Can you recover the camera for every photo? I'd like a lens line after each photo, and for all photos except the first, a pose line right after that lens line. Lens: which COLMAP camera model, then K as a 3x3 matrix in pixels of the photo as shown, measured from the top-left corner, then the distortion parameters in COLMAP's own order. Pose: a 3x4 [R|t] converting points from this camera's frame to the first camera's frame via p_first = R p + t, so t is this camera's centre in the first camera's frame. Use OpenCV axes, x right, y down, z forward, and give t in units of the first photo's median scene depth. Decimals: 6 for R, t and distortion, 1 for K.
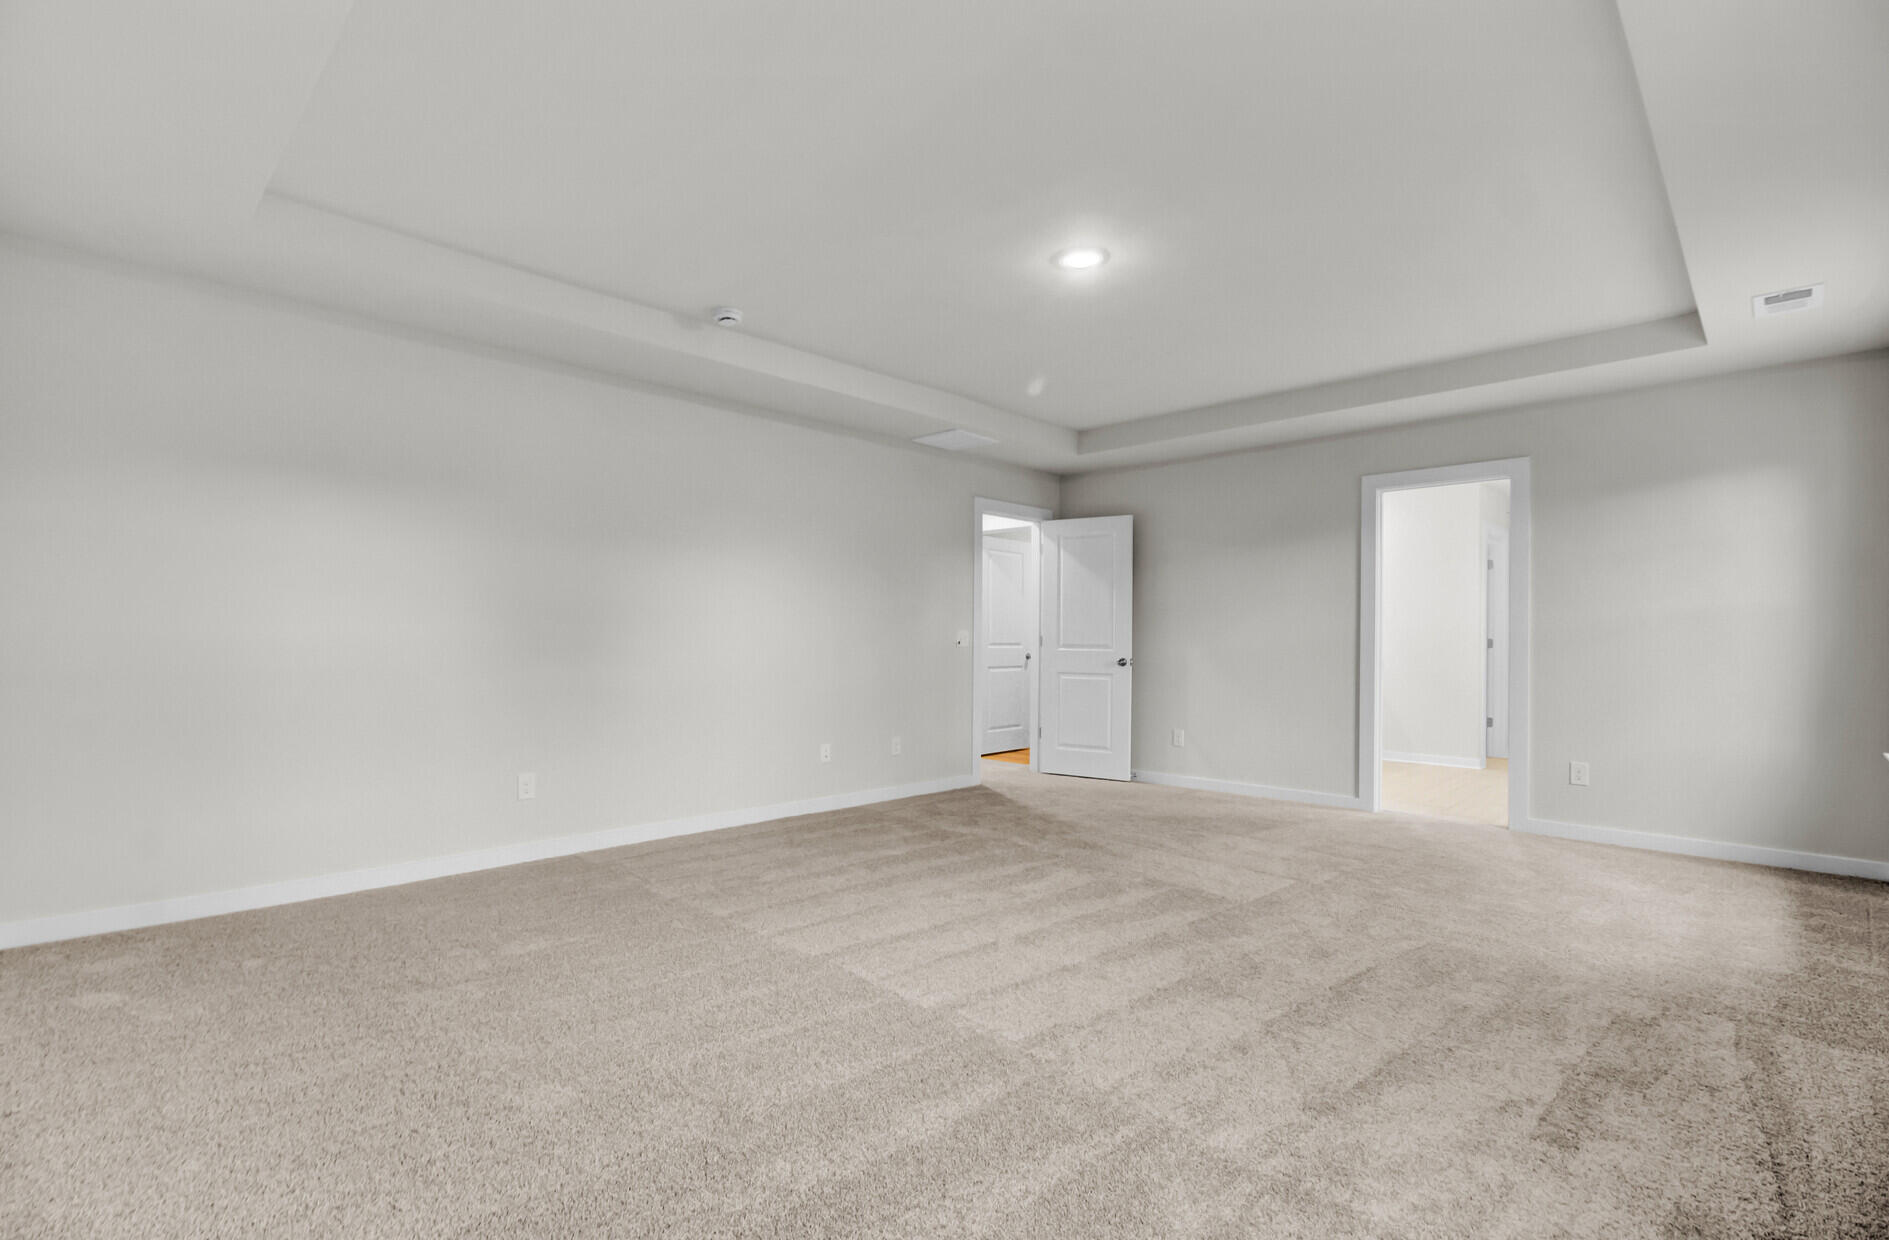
lens RADIAL K [[870.2, 0, 940.1], [0, 870.2, 634.4], [0, 0, 1]] dist [0.002162, -0.000154]
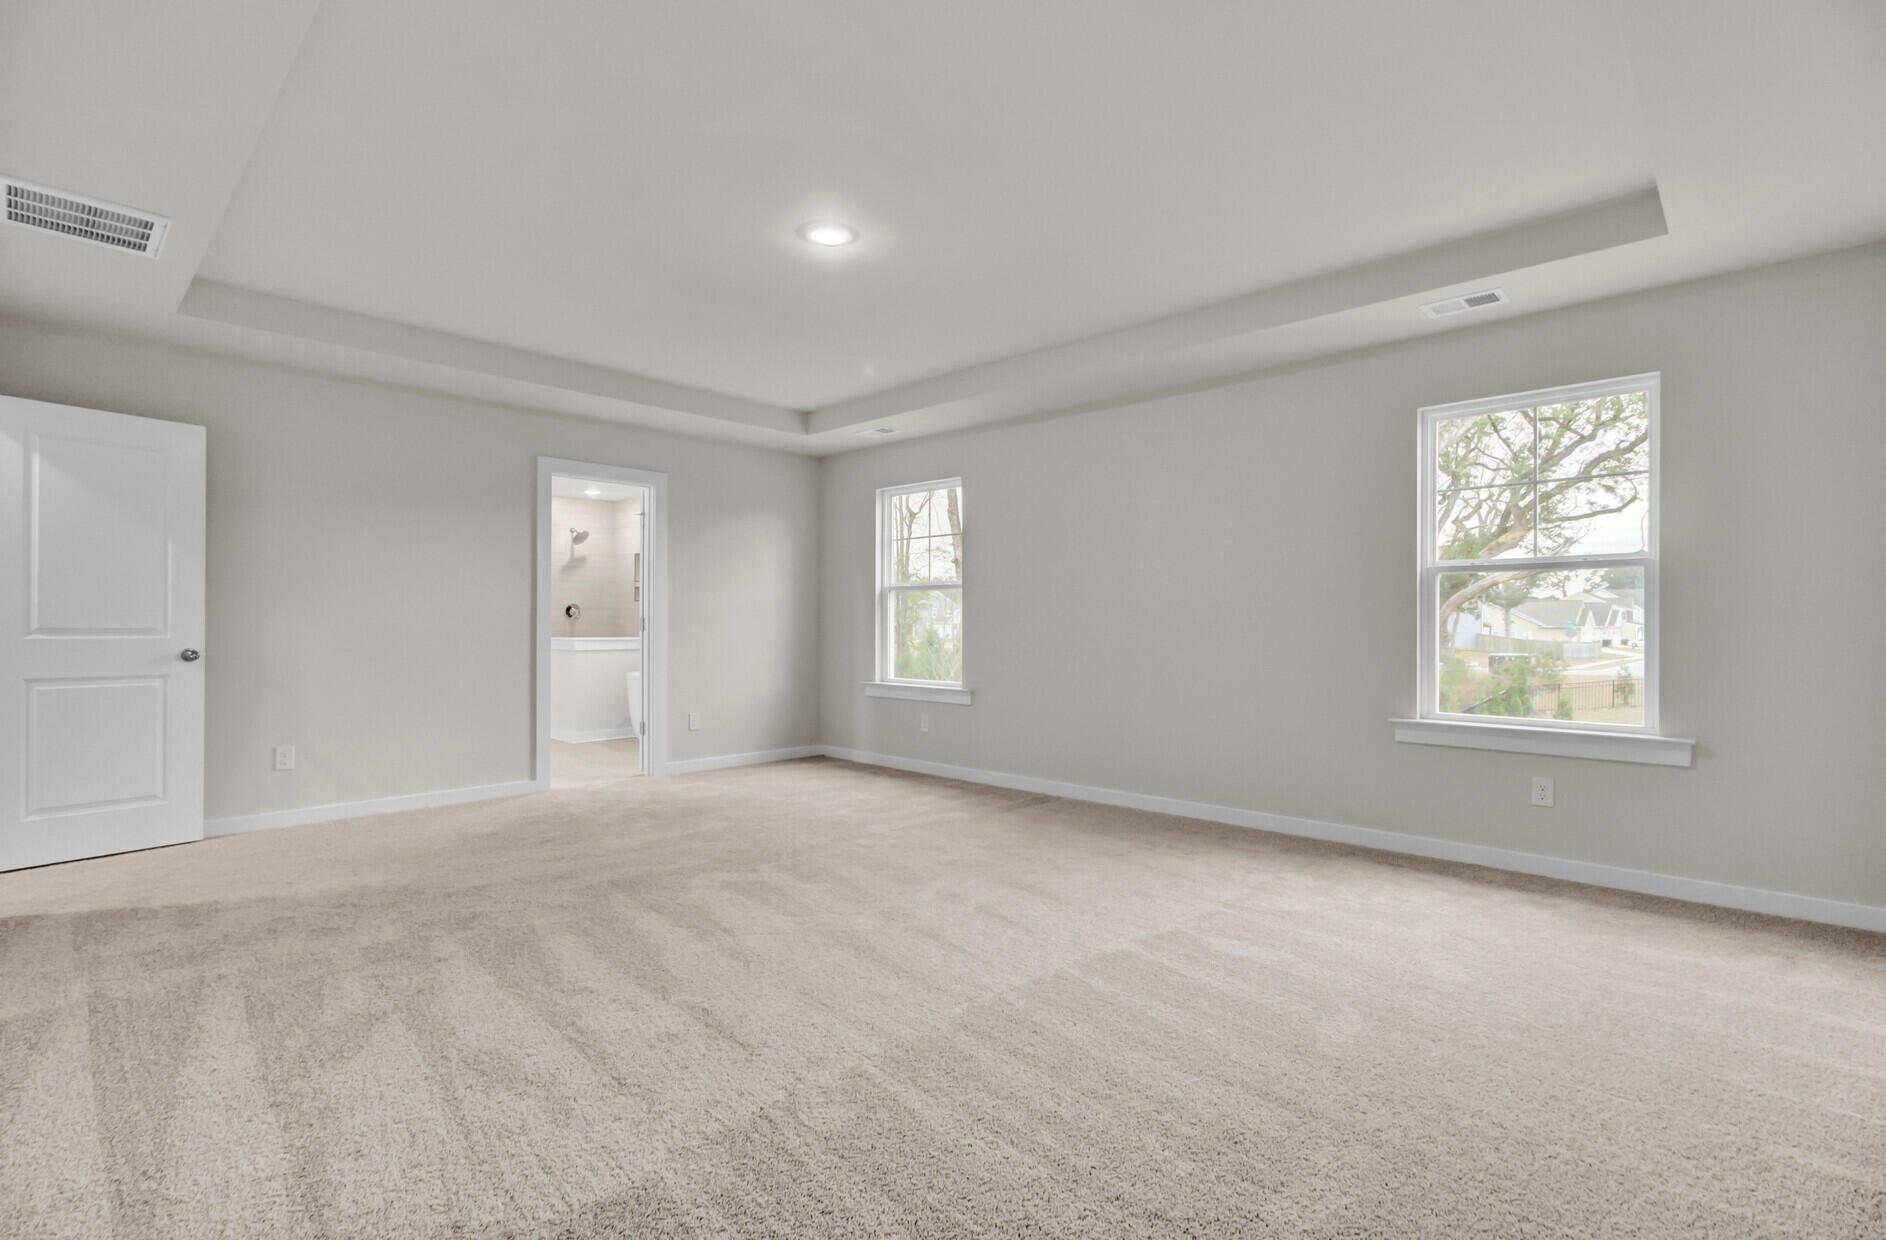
lens RADIAL K [[868.8, 0, 937.7], [0, 868.8, 616.2], [0, 0, 1]] dist [0.002162, -0.000154]
pose [[-0.001263, 0.004057, 0.999991, -0.435545], [-0.006579, 0.999970, -0.004065, 0.002215], [-0.999978, -0.006584, -0.001236, 0.468452]]
